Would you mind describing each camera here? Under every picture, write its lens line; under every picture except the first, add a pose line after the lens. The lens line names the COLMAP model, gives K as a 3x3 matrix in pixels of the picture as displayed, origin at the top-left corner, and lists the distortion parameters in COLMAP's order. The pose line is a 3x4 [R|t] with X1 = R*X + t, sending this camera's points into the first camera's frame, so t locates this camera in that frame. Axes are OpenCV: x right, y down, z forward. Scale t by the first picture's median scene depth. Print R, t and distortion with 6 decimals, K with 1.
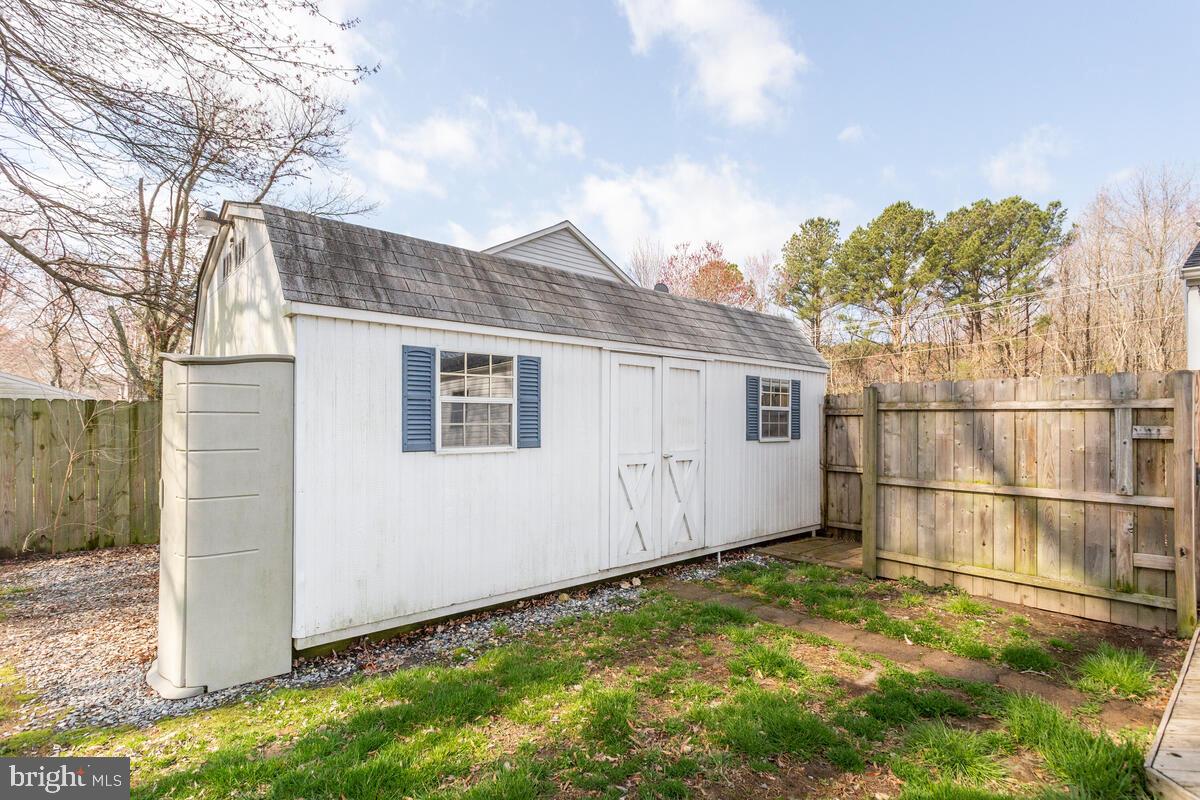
lens RADIAL K [[593.4, 0, 595.0], [0, 593.4, 423.5], [0, 0, 1]] dist [0.014968, 0.000486]
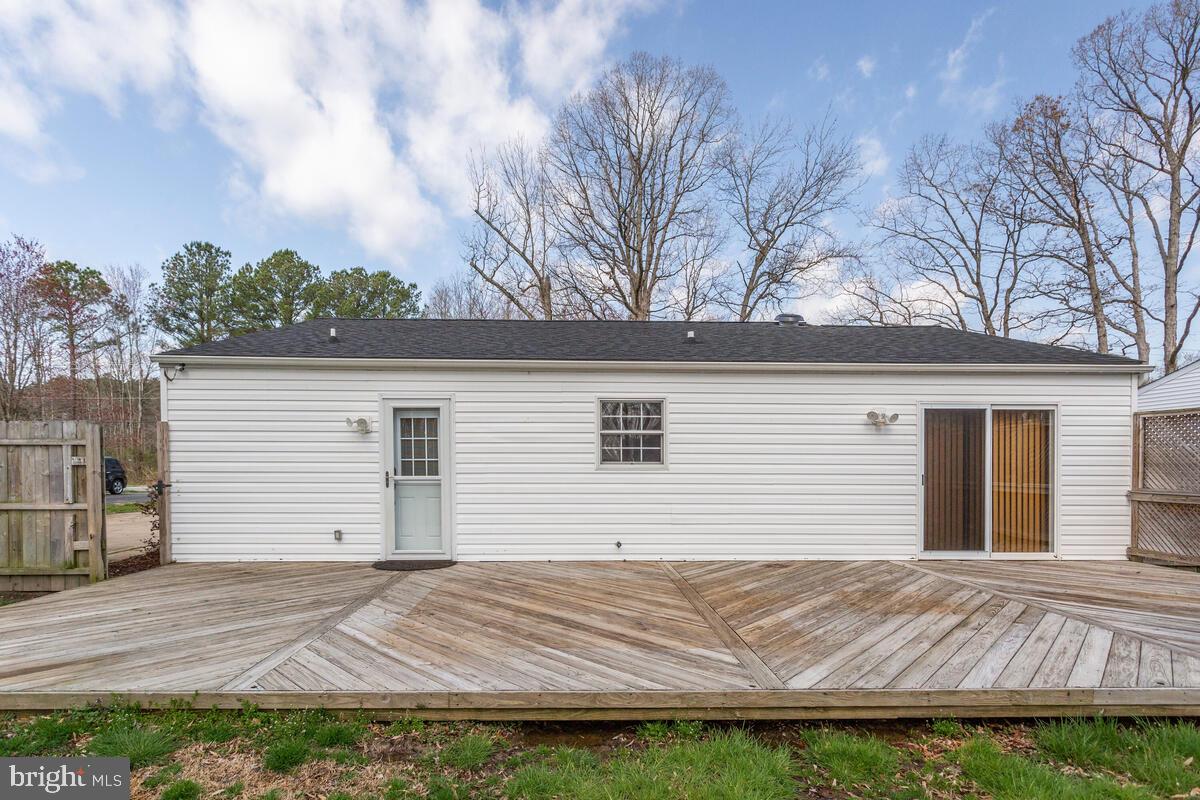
lens RADIAL K [[595.9, 0, 581.6], [0, 595.9, 473.5], [0, 0, 1]] dist [0.007635, 0.002550]
pose [[0.653812, -0.019673, 0.756401, 0.459007], [0.006218, 0.999768, 0.020628, 0.017308], [-0.756631, -0.008783, 0.653783, -0.722545]]
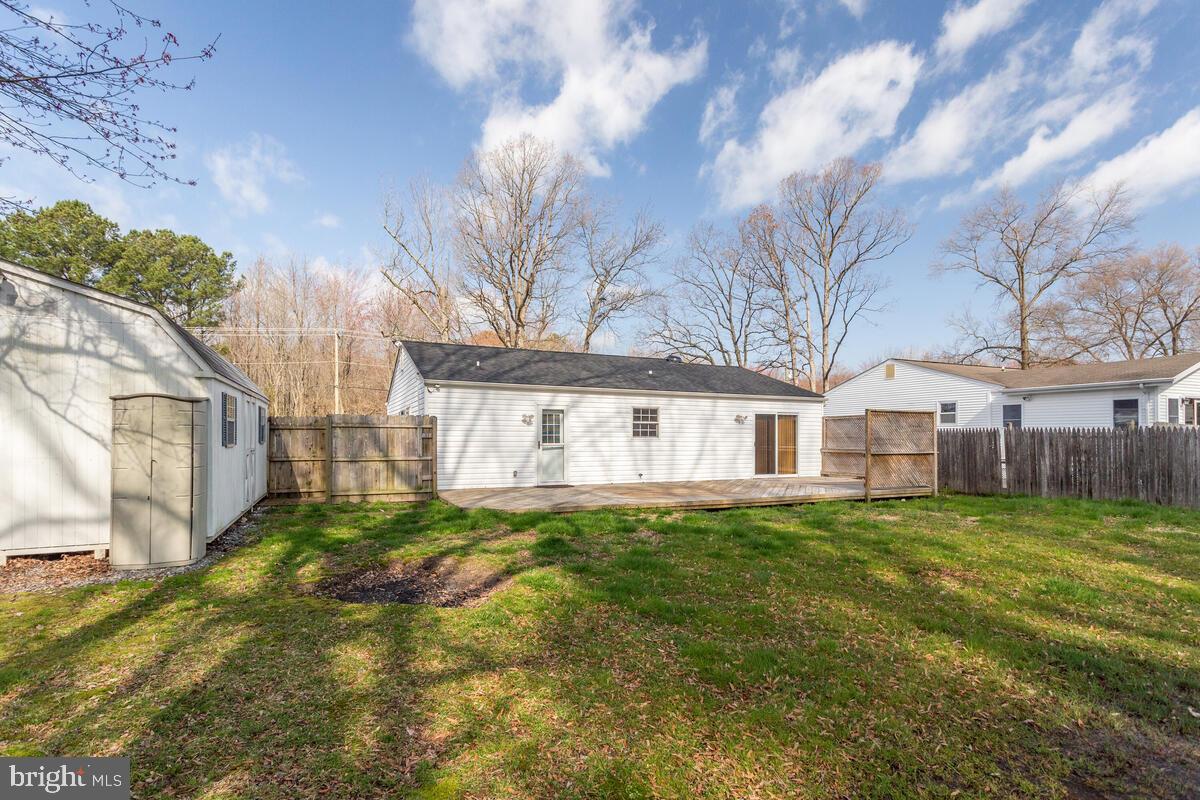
lens RADIAL K [[583.2, 0, 598.7], [0, 583.2, 448.7], [0, 0, 1]] dist [0.002778, 0.000029]
pose [[0.297265, -0.023167, 0.954514, -1.255523], [0.004632, 0.999729, 0.022821, 0.013813], [-0.954784, -0.002363, 0.297292, -0.548369]]
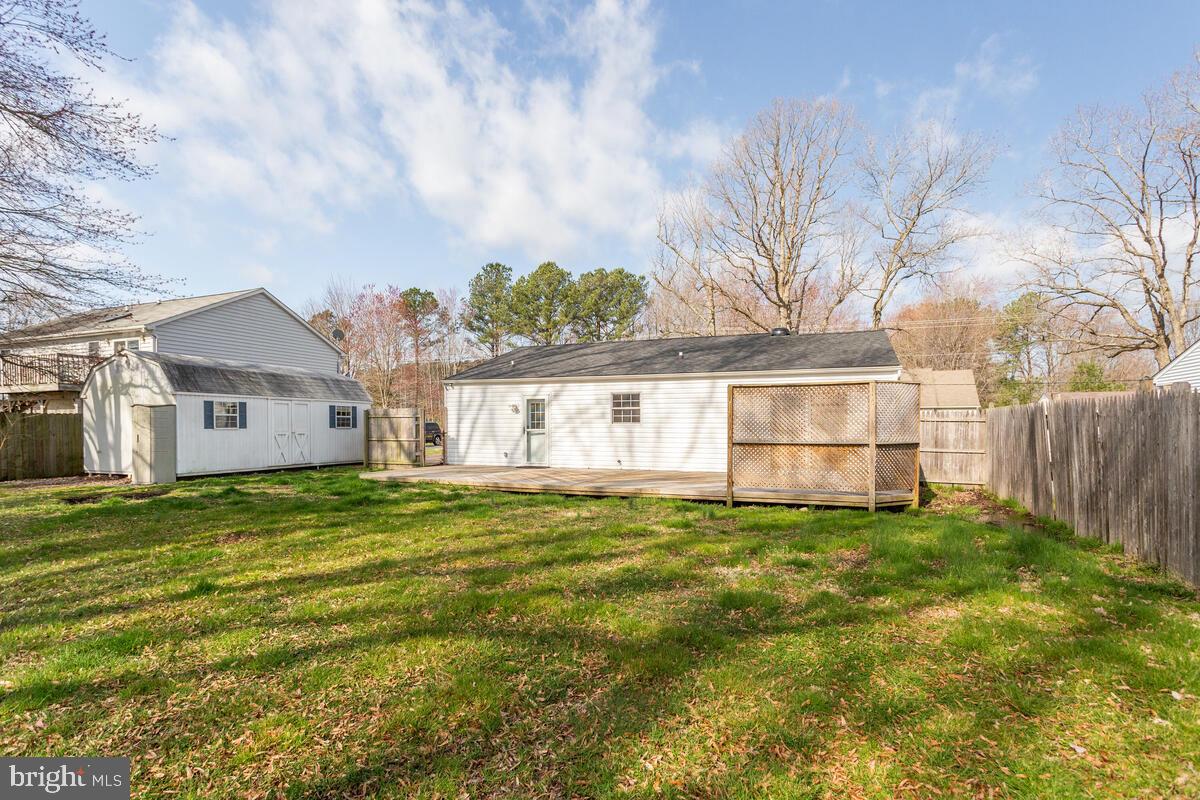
lens RADIAL K [[593.4, 0, 595.0], [0, 593.4, 423.5], [0, 0, 1]] dist [0.014968, 0.000486]
pose [[0.901620, -0.005464, 0.432494, 0.191949], [0.008947, 0.999942, -0.006018, 0.041003], [-0.432436, 0.009295, 0.901617, -2.448076]]
